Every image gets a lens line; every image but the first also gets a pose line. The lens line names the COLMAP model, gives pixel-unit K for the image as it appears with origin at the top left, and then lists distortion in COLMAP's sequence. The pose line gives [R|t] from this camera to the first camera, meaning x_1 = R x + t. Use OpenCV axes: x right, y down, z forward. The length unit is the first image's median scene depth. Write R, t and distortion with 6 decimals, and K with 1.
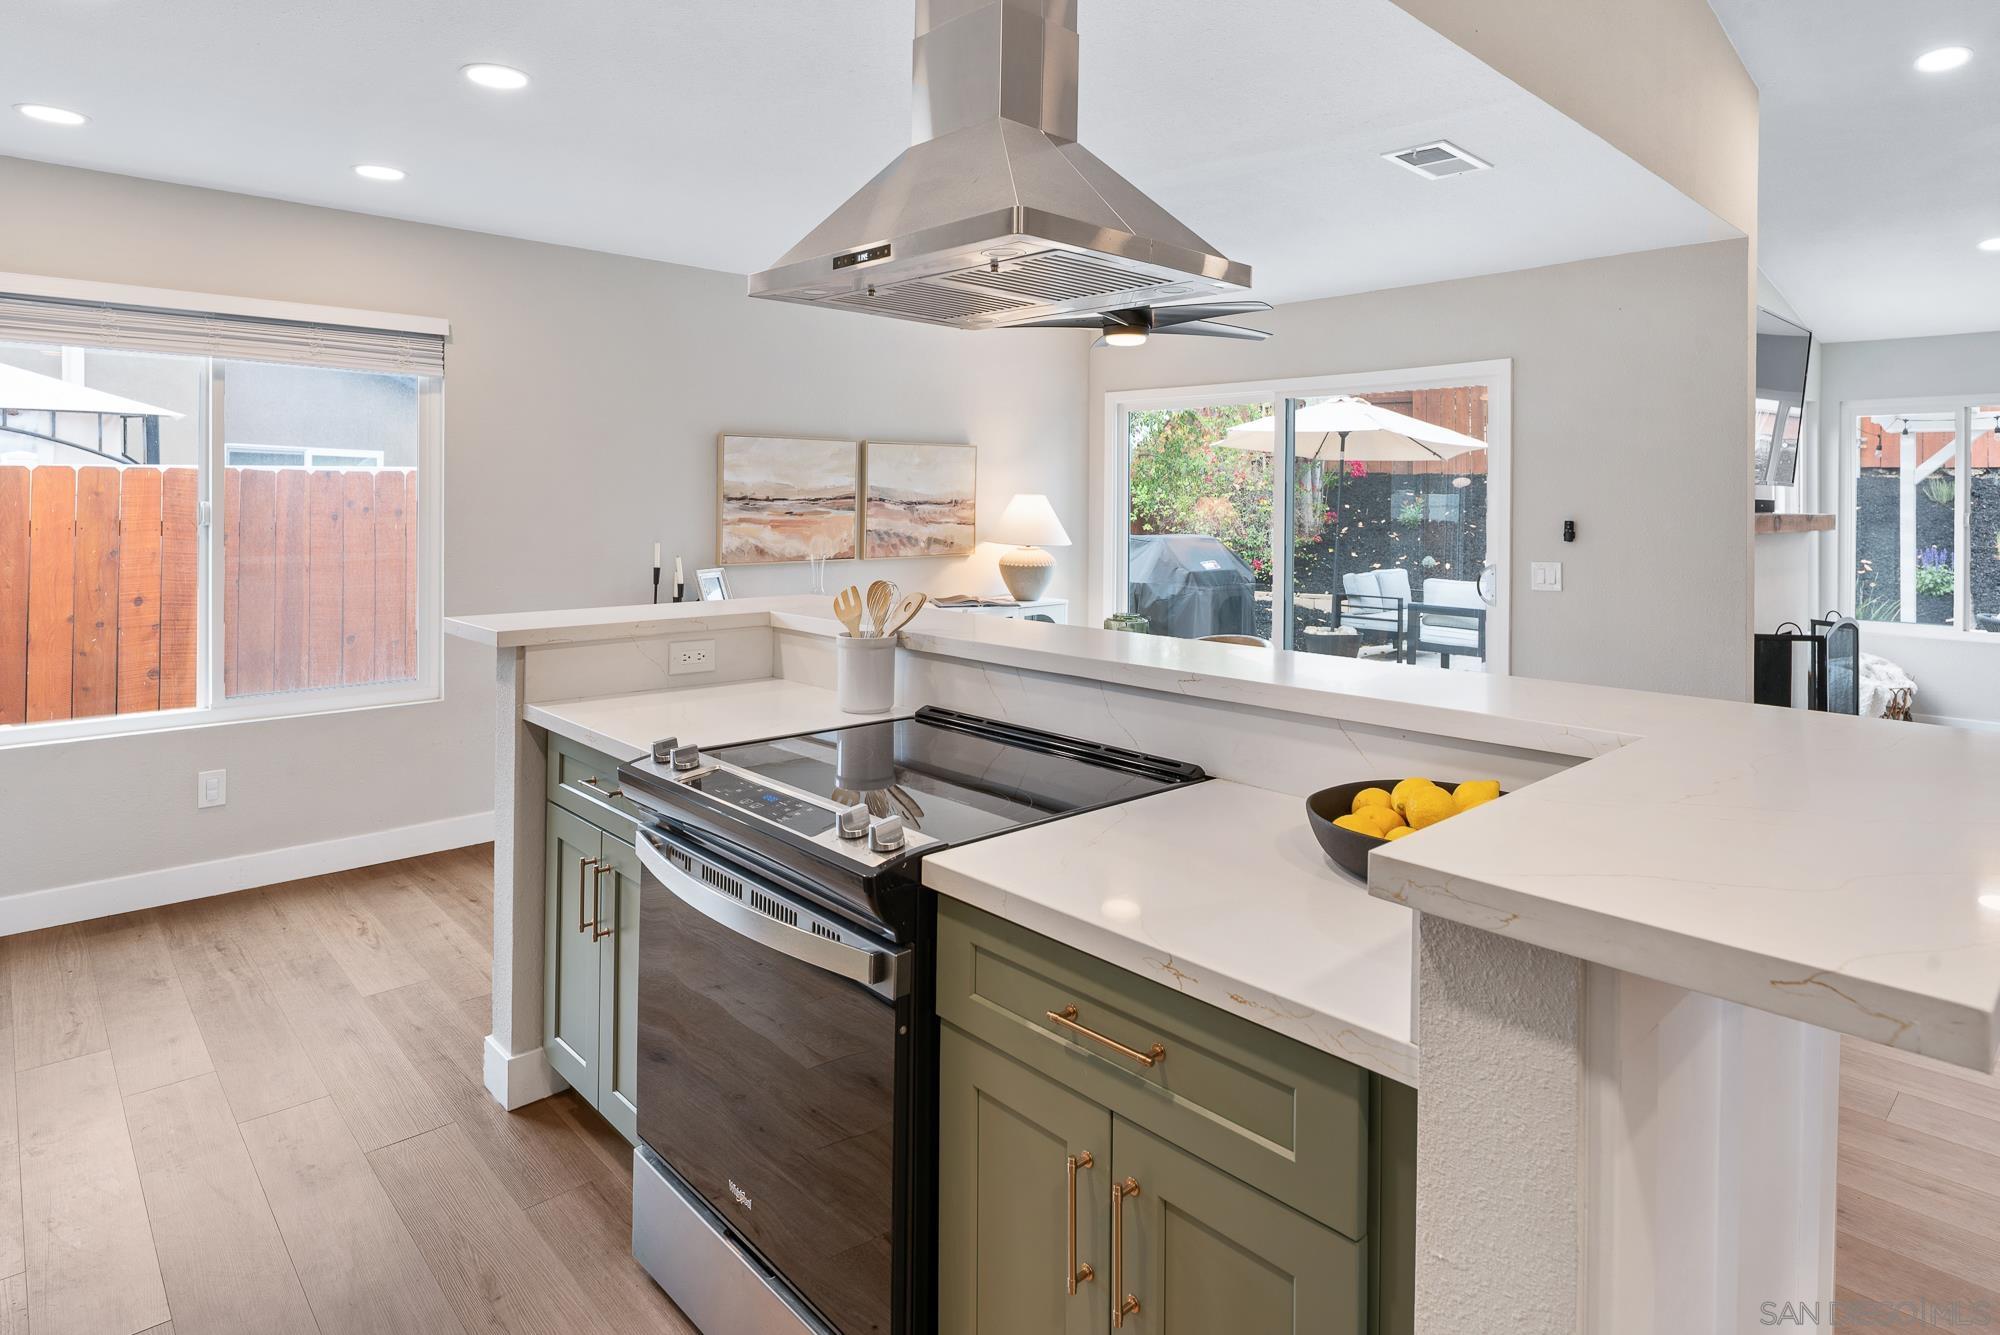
lens RADIAL K [[1092.1, 0, 999.4], [0, 1092.1, 500.0], [0, 0, 1]] dist [-0.002860, -0.002482]
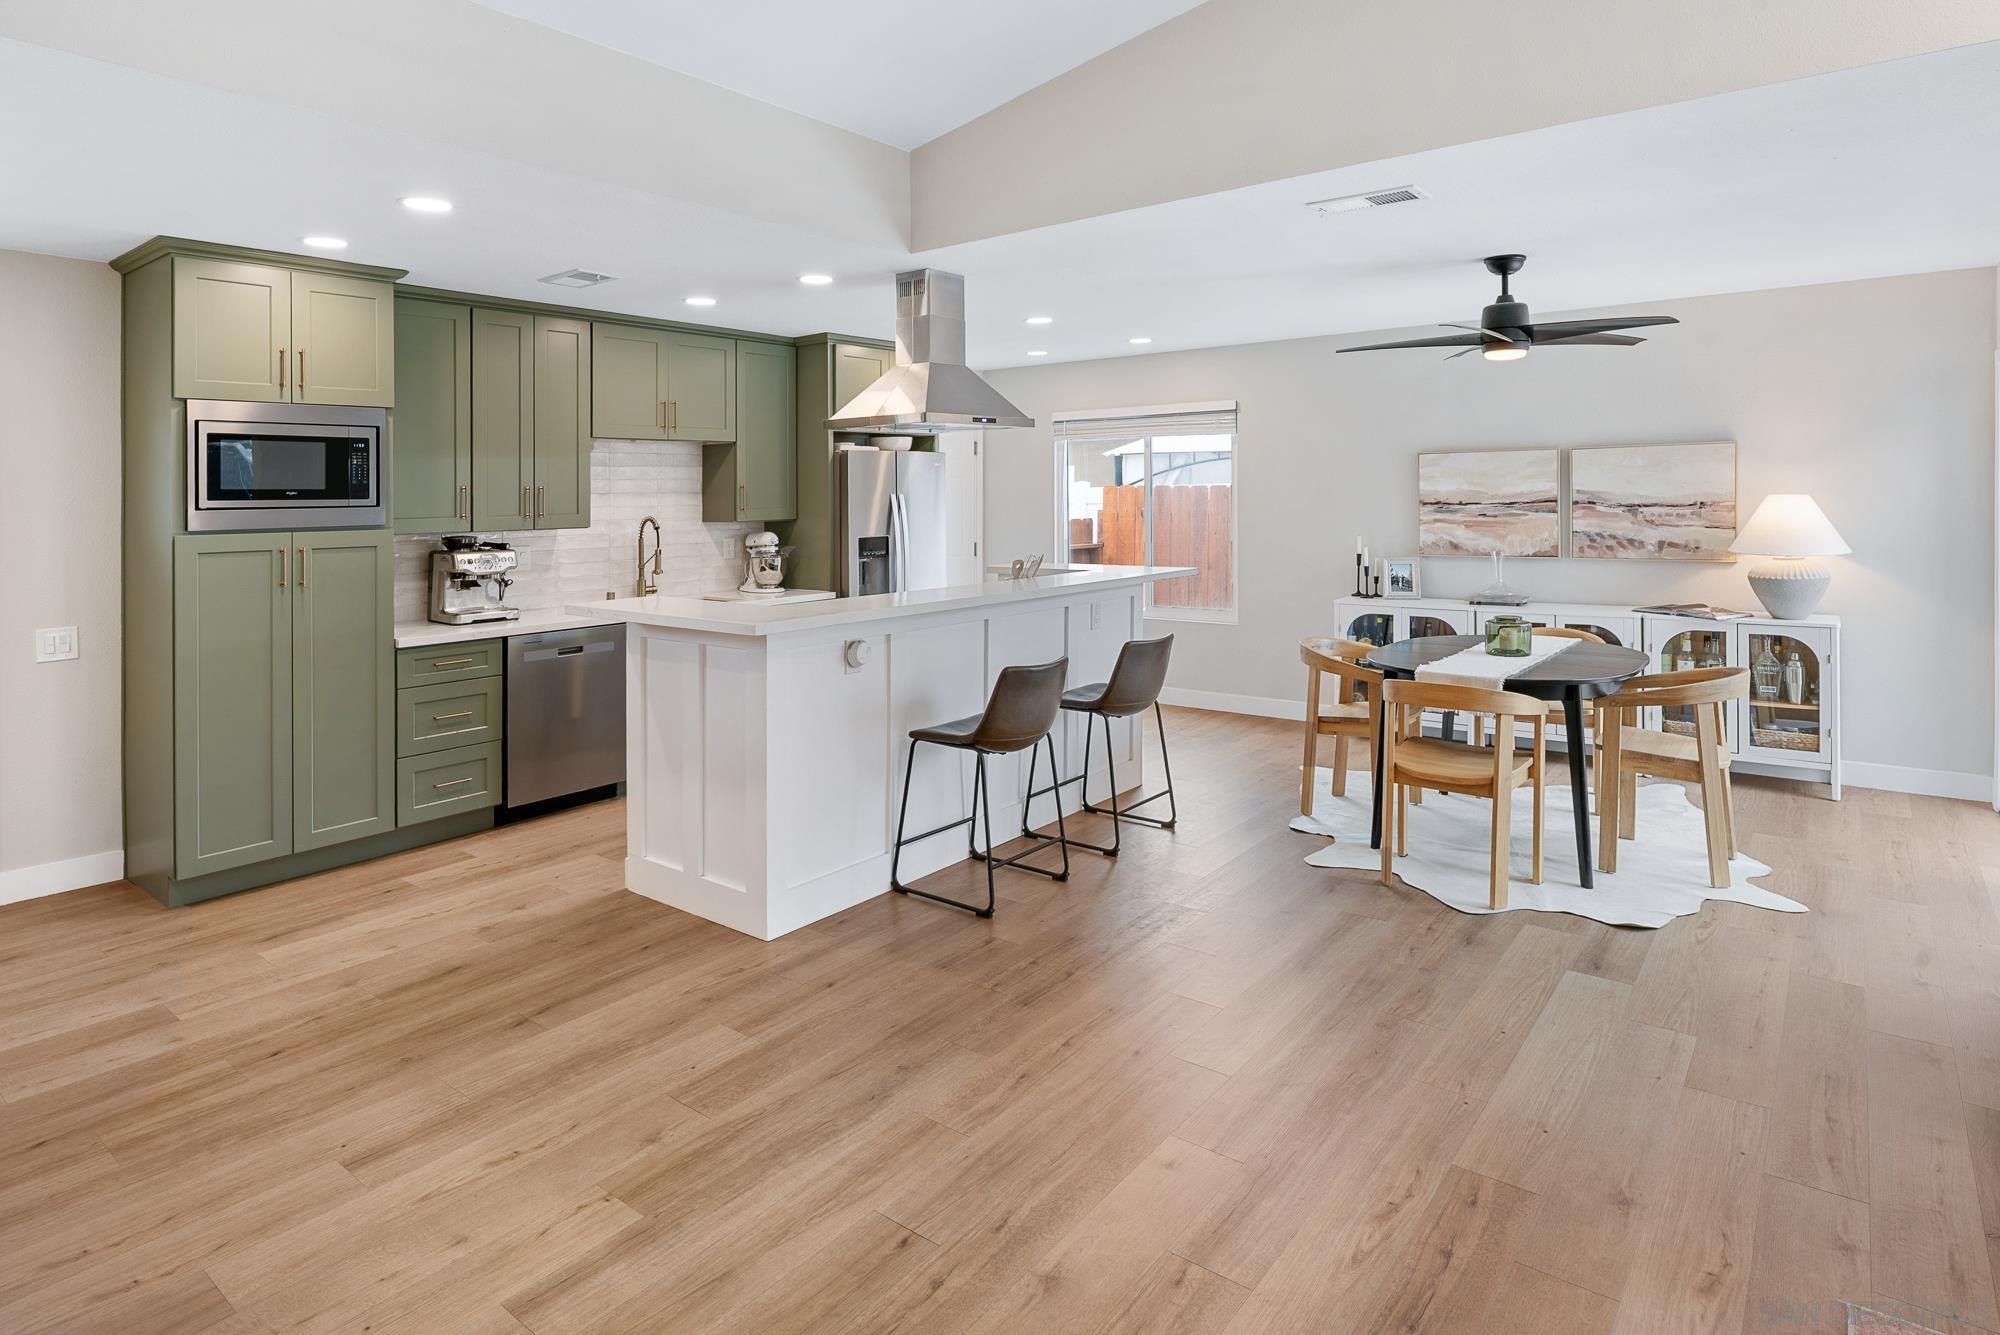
lens RADIAL K [[1092.1, 0, 999.4], [0, 1092.1, 500.0], [0, 0, 1]] dist [-0.002860, -0.002482]
pose [[0.160562, -0.001949, -0.987024, 0.850565], [0.016416, 0.999865, 0.000696, -0.013025], [0.986889, -0.016314, 0.160573, 0.279950]]
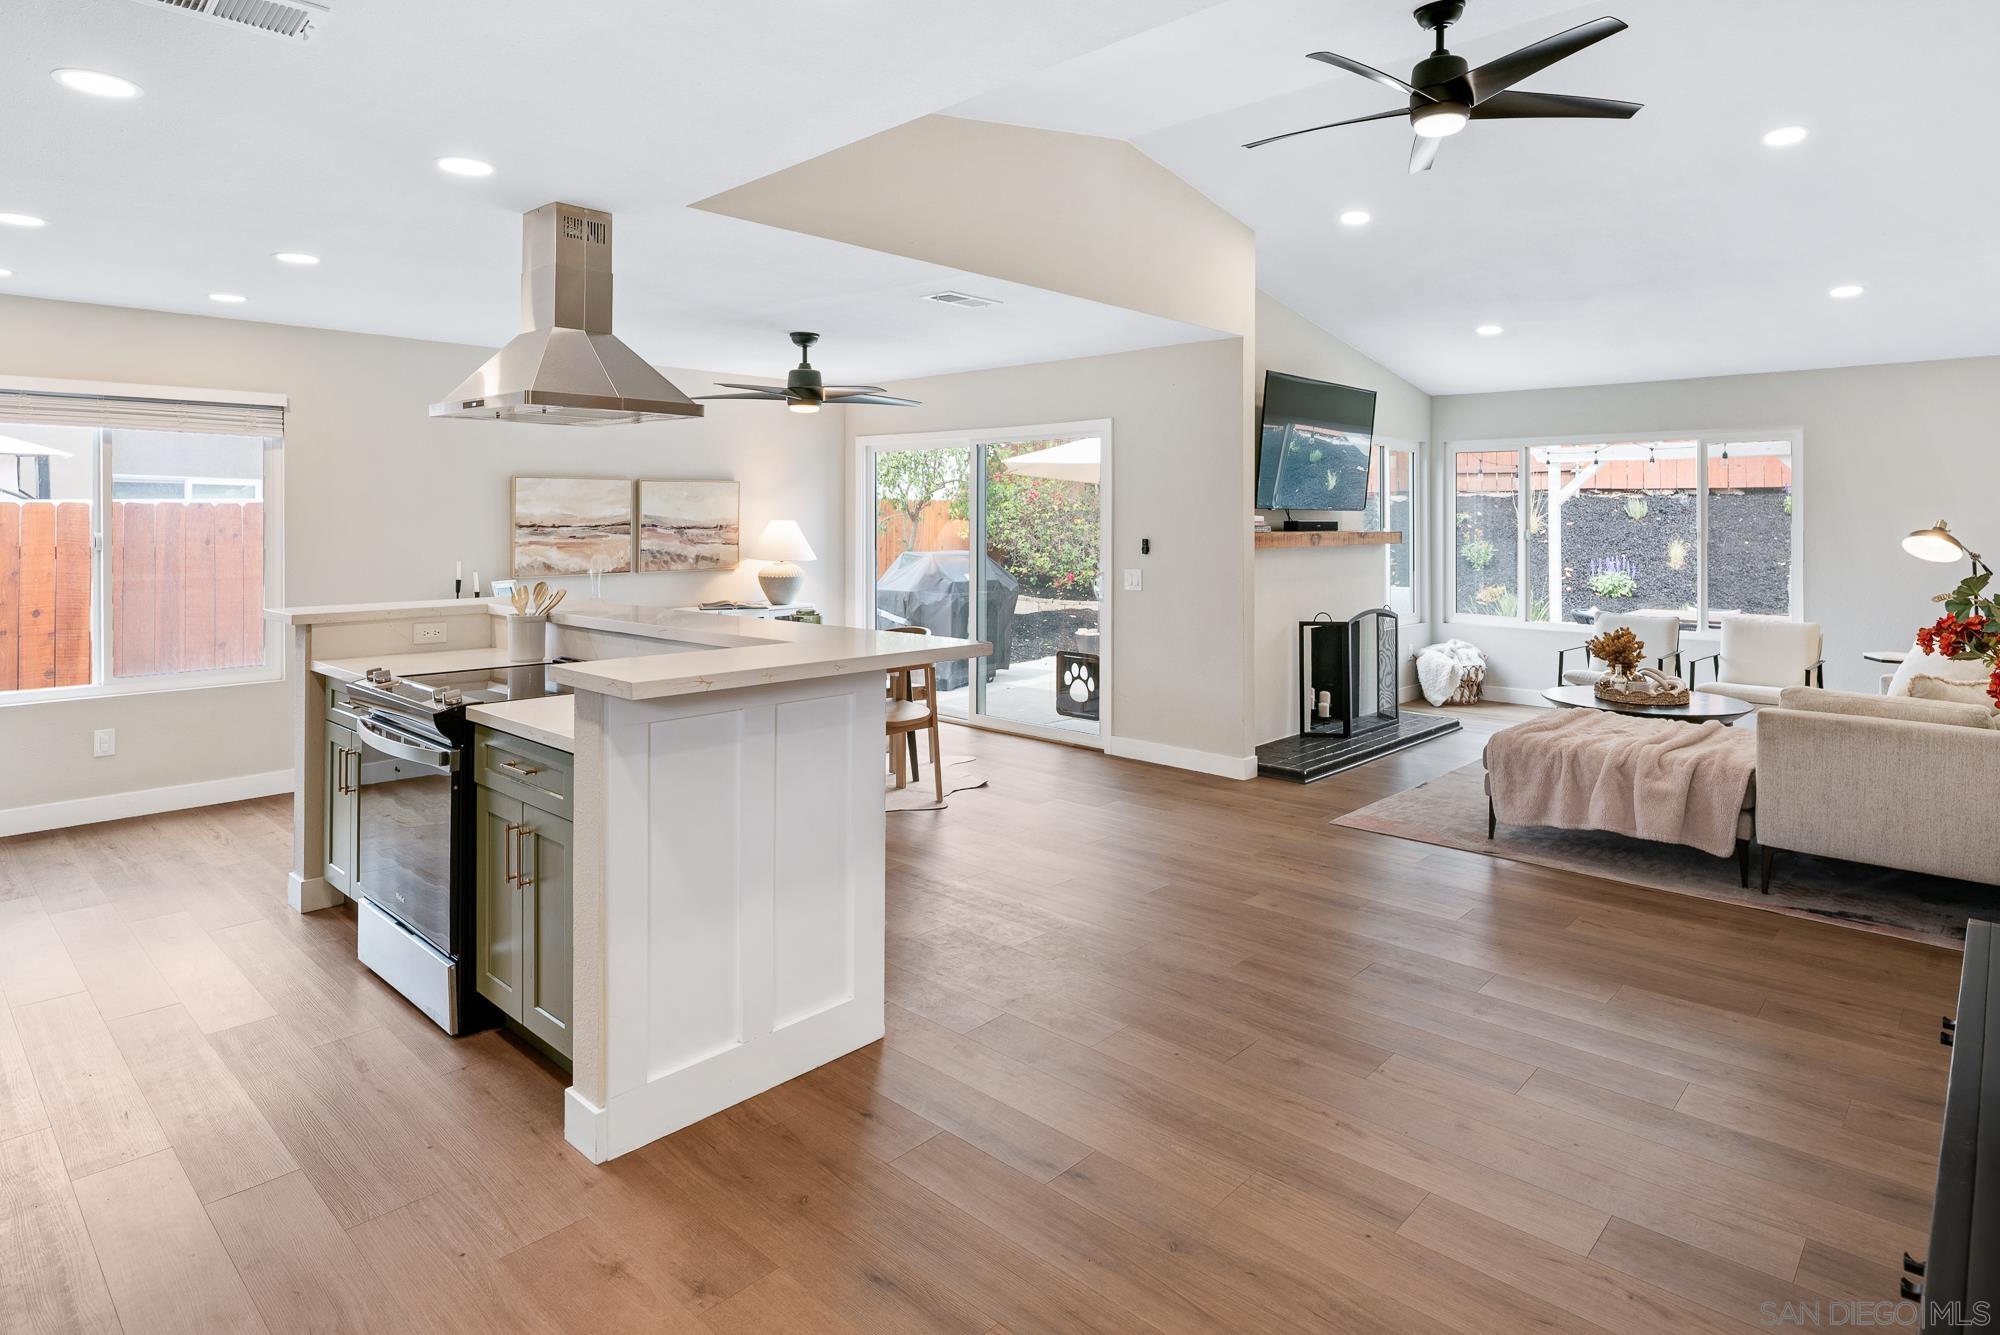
lens RADIAL K [[1092.1, 0, 994.4], [0, 1092.1, 516.6], [0, 0, 1]] dist [-0.004707, -0.002582]
pose [[0.997719, -0.006002, 0.067236, 0.205842], [0.006034, 0.999982, -0.000264, -0.008198], [-0.067233, 0.000669, 0.997737, -0.297705]]
